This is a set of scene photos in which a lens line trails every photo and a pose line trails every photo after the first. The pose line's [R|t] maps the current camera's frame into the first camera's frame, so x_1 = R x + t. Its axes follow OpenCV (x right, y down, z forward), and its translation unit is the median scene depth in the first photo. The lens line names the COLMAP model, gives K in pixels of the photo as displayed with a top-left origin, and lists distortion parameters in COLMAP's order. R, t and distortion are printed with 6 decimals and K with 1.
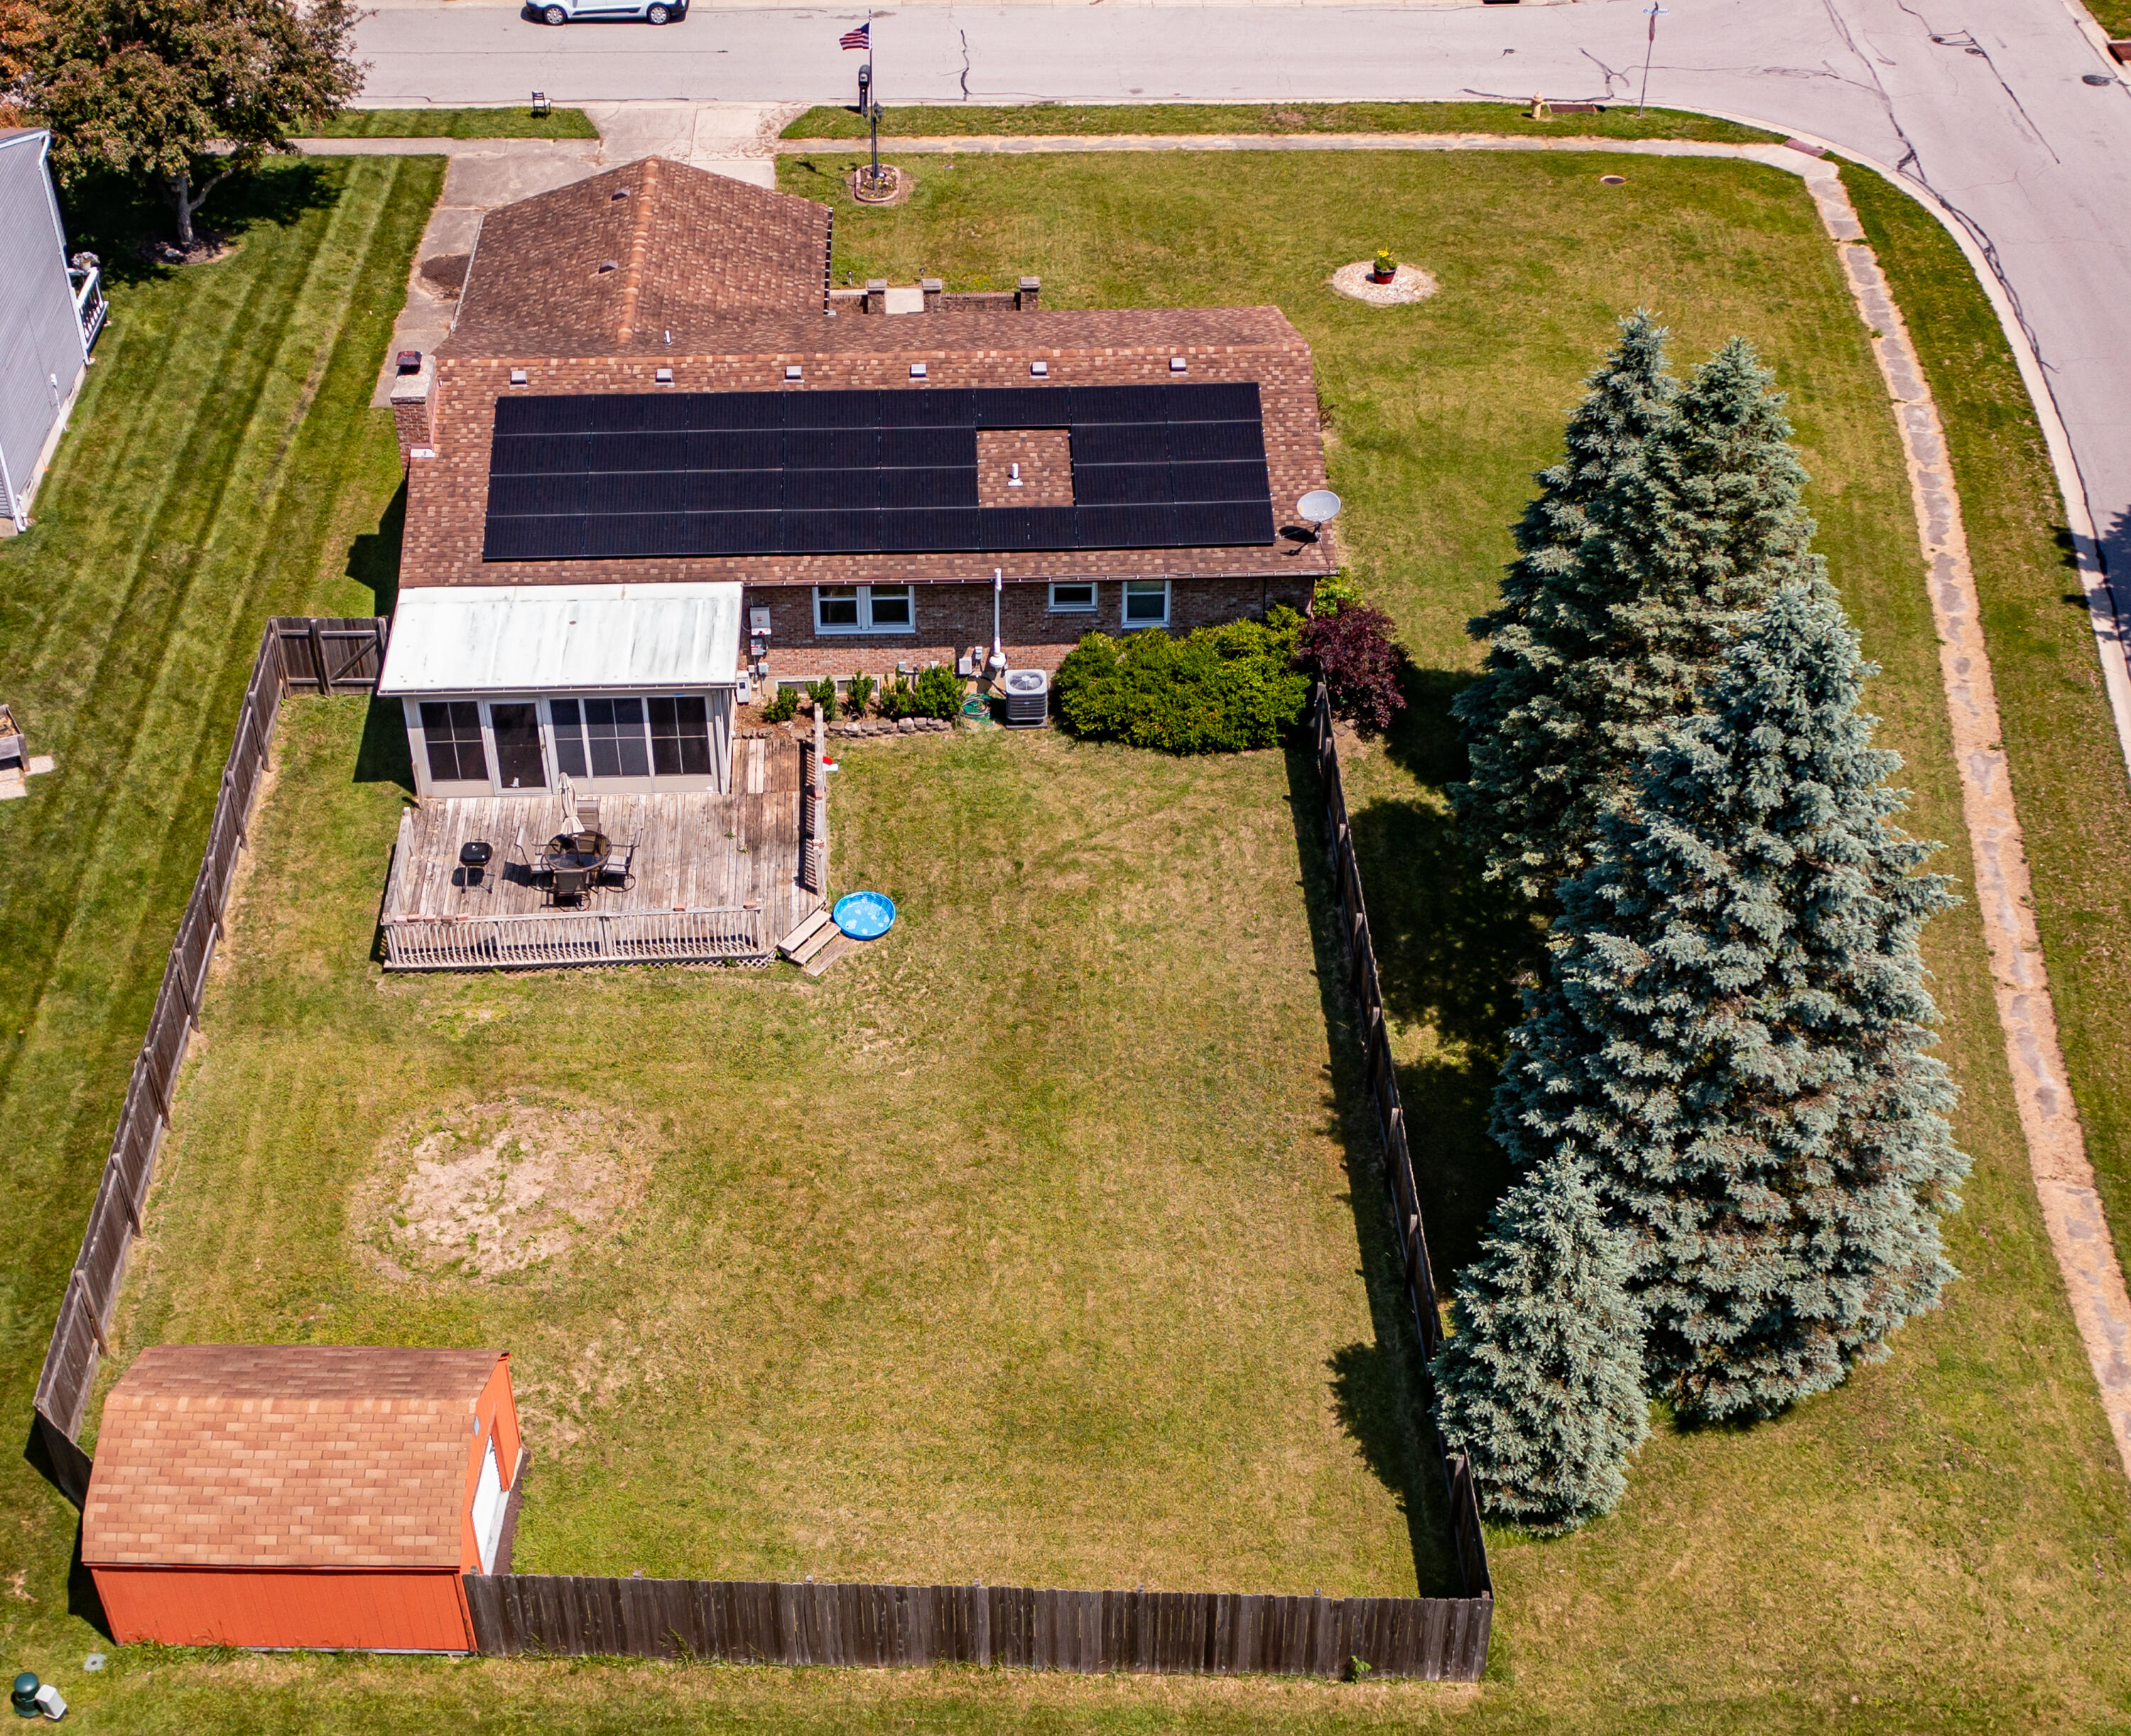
lens RADIAL K [[2858.9, 0, 1036.5], [0, 2858.9, 940.6], [0, 0, 1]] dist [0.017233, 0.000000]
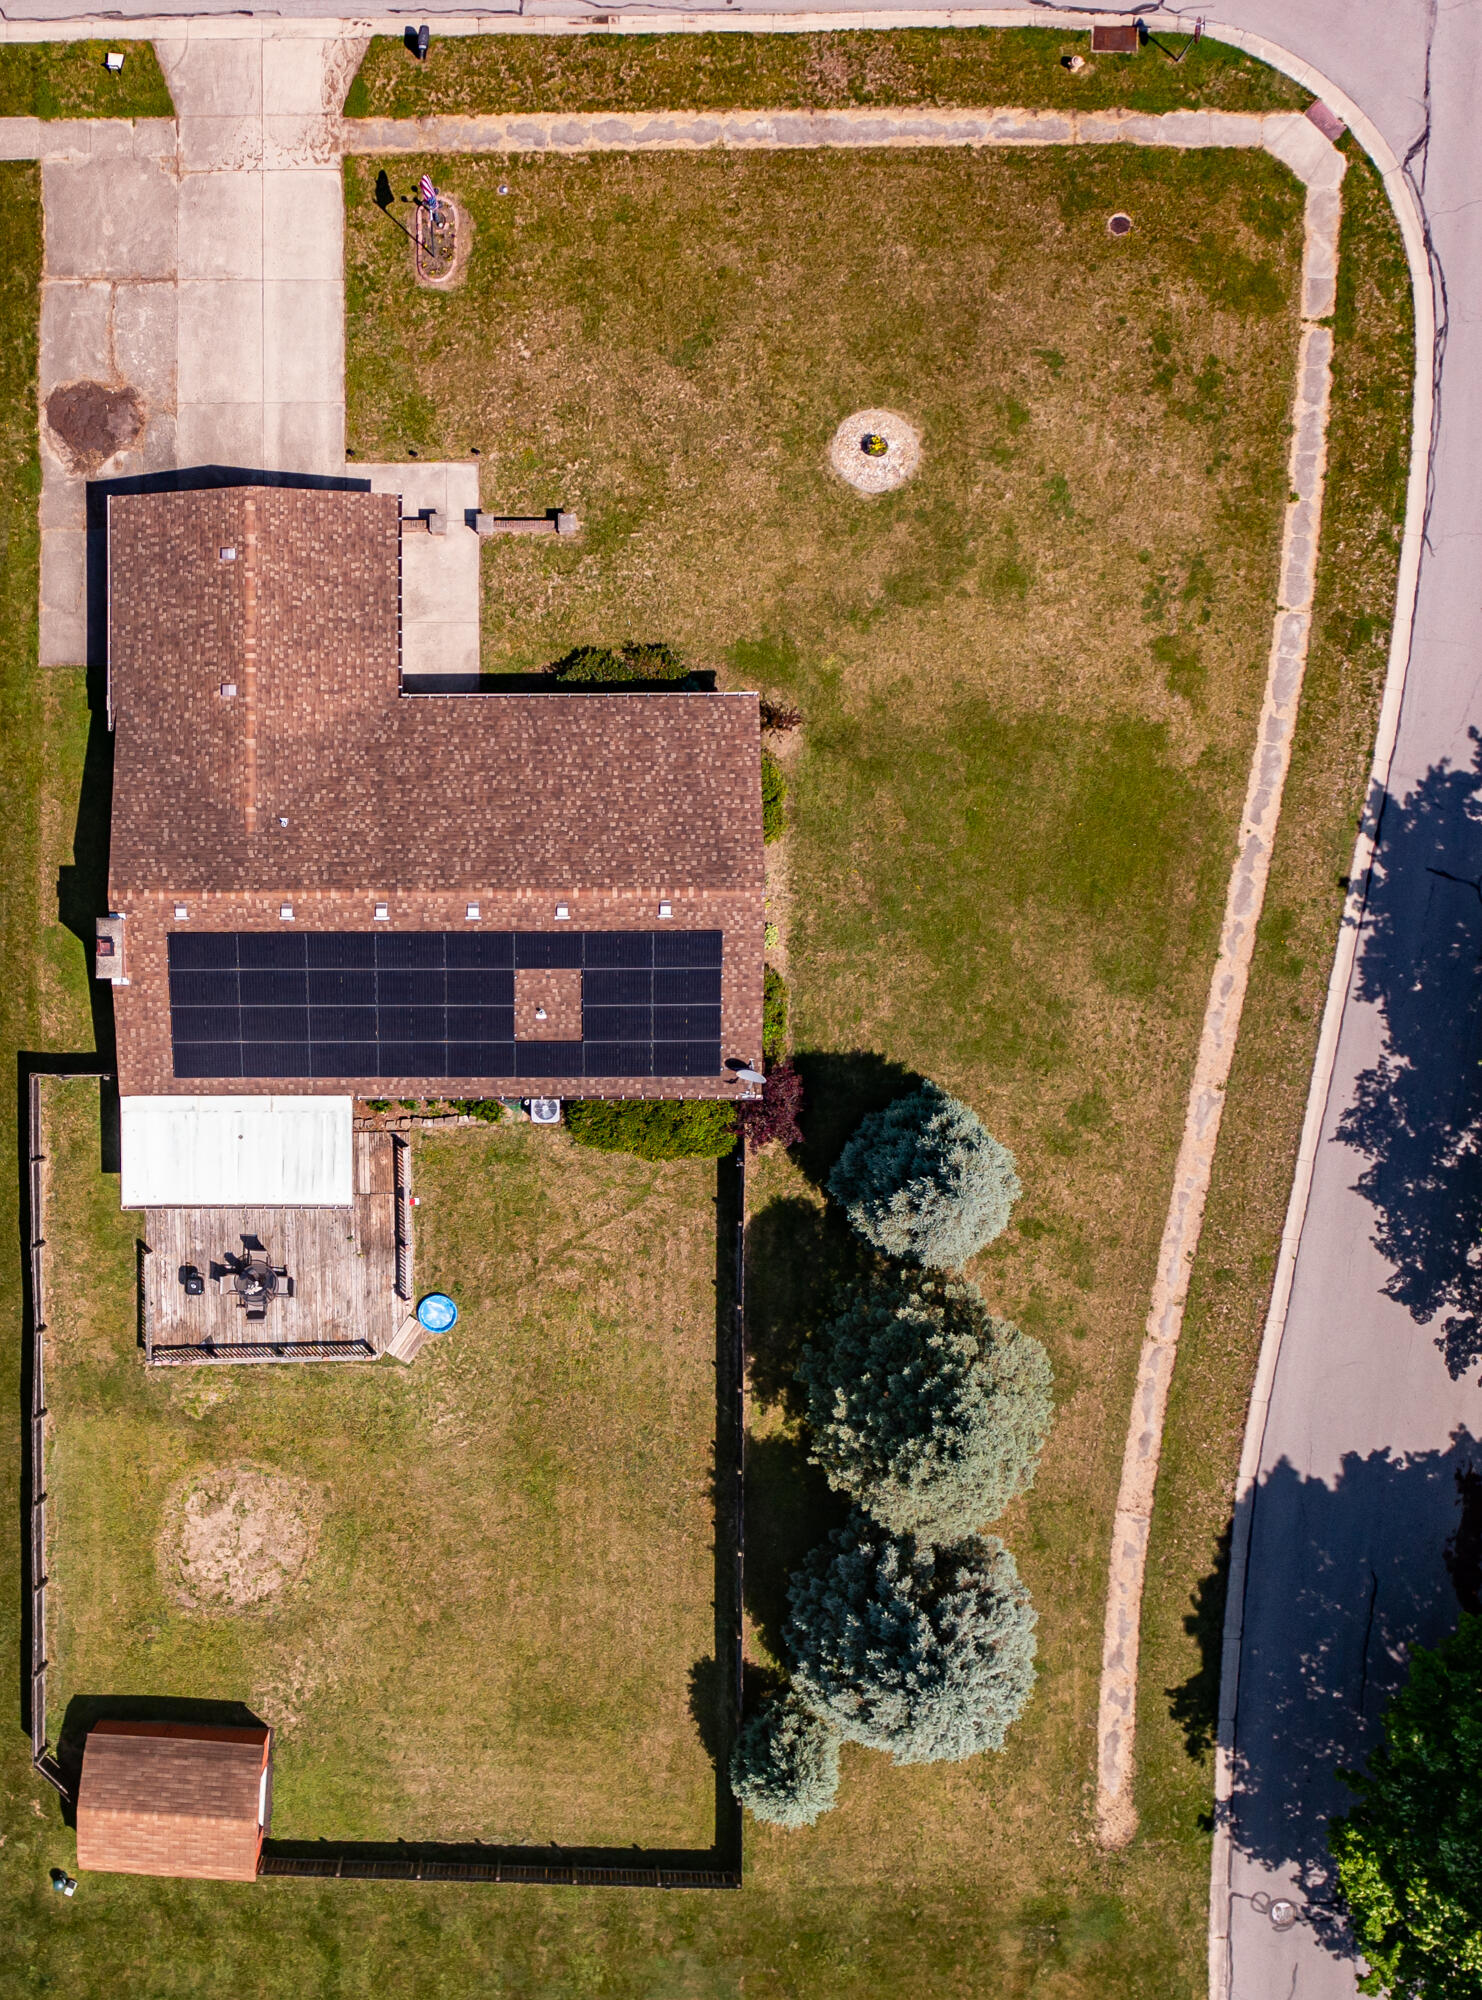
lens RADIAL K [[2825.8, 0, 456.5], [0, 2825.8, 1004.7], [0, 0, 1]] dist [0.014250, 0.000000]
pose [[0.998942, 0.035013, -0.029829, -0.007839], [0.000990, 0.631995, 0.774971, -1.247574], [0.045986, -0.774181, 0.631292, 0.123378]]
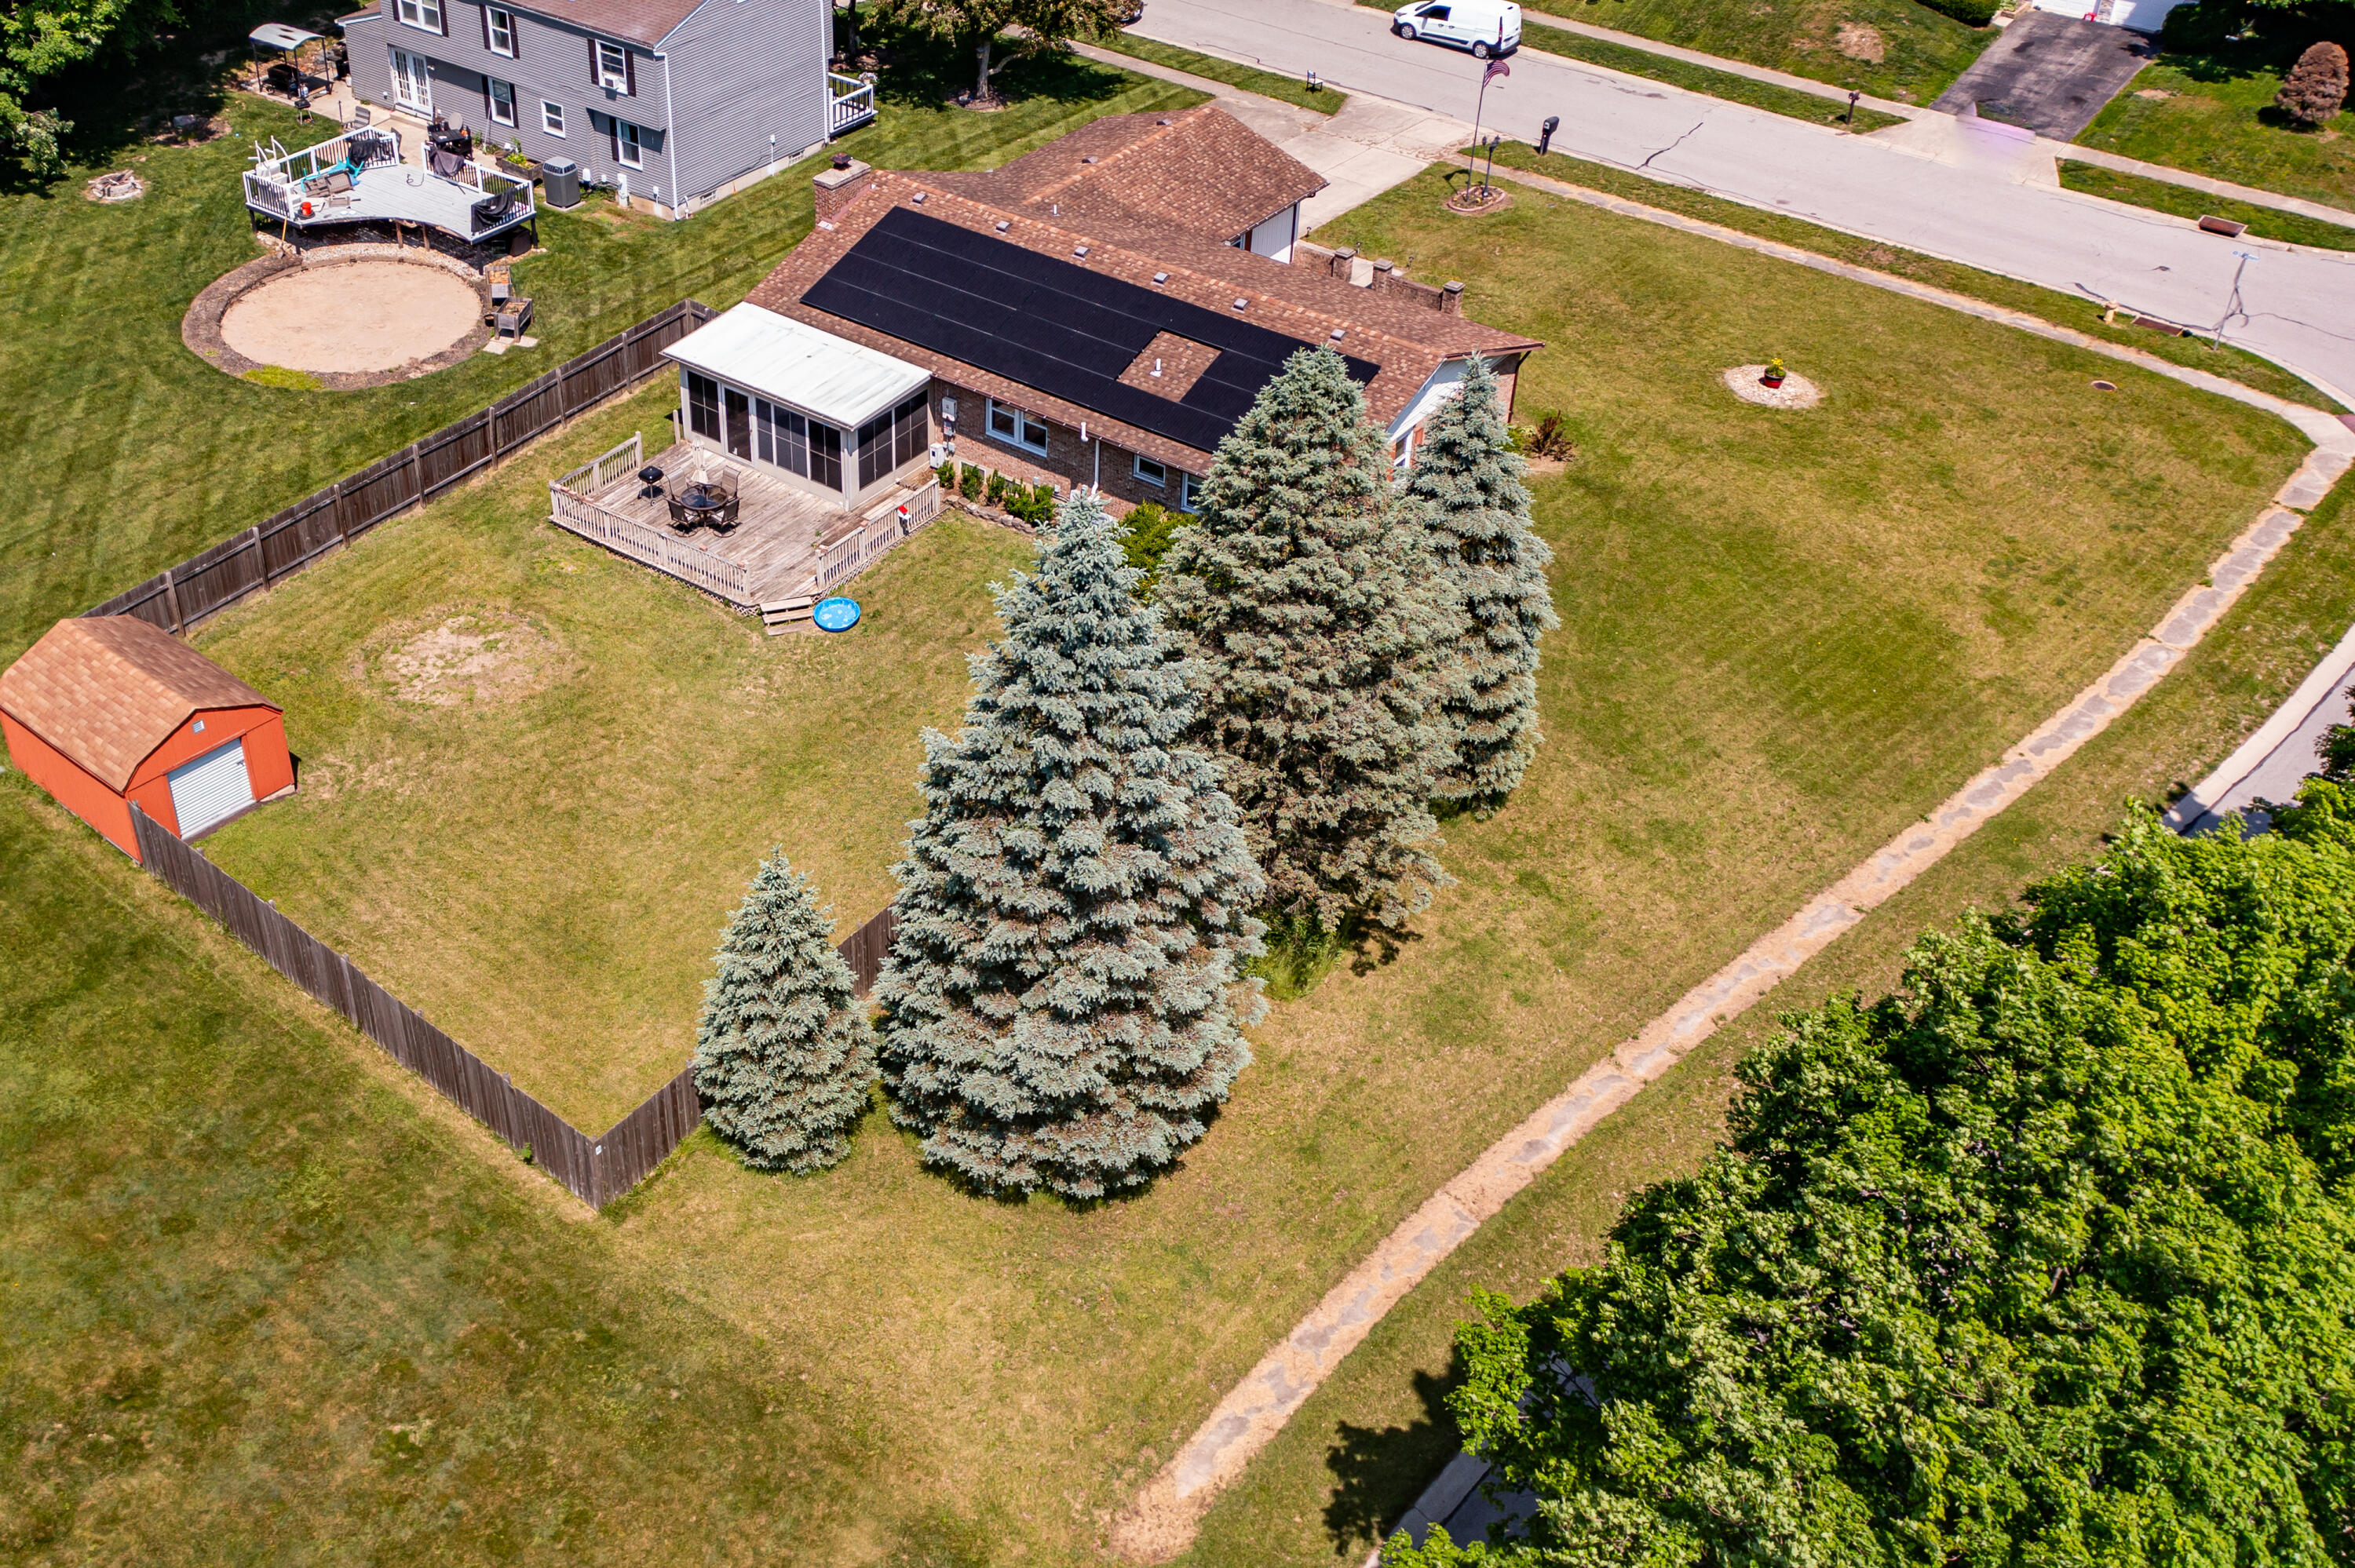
lens RADIAL K [[2421.2, 0, 1006.9], [0, 2421.2, 674.5], [0, 0, 1]] dist [0.020074, 0.000000]
pose [[0.766747, 0.369187, -0.525166, 0.551451], [-0.409978, 0.911131, 0.041946, -0.057701], [0.493981, 0.183145, 0.849965, 0.088667]]
